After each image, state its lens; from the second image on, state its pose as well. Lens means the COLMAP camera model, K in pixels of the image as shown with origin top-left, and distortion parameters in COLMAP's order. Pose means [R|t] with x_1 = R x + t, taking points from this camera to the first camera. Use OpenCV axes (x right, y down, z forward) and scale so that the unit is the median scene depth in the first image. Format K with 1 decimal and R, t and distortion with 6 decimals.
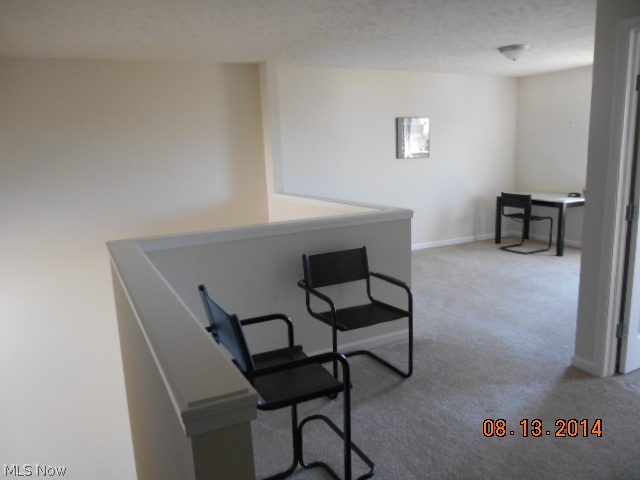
lens RADIAL K [[489.7, 0, 320.0], [0, 489.7, 240.0], [0, 0, 1]] dist [-0.050454, 0.000413]
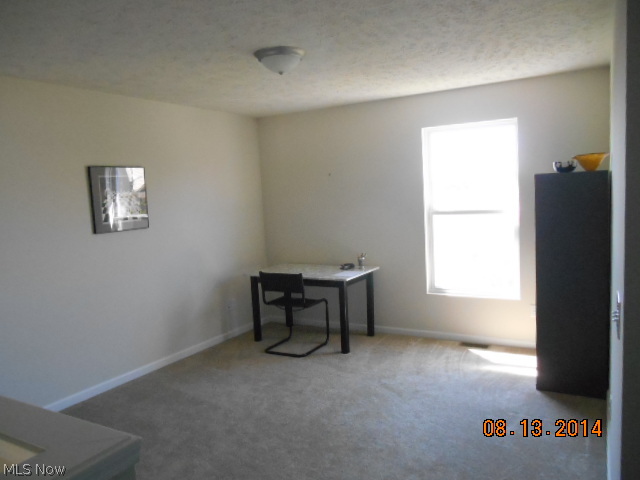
lens RADIAL K [[489.7, 0, 320.0], [0, 489.7, 240.0], [0, 0, 1]] dist [-0.050454, 0.000413]
pose [[0.842984, -0.059609, 0.534626, 0.070305], [0.120665, 0.989469, -0.079939, -0.075020], [-0.524231, 0.131897, 0.841300, 0.347865]]
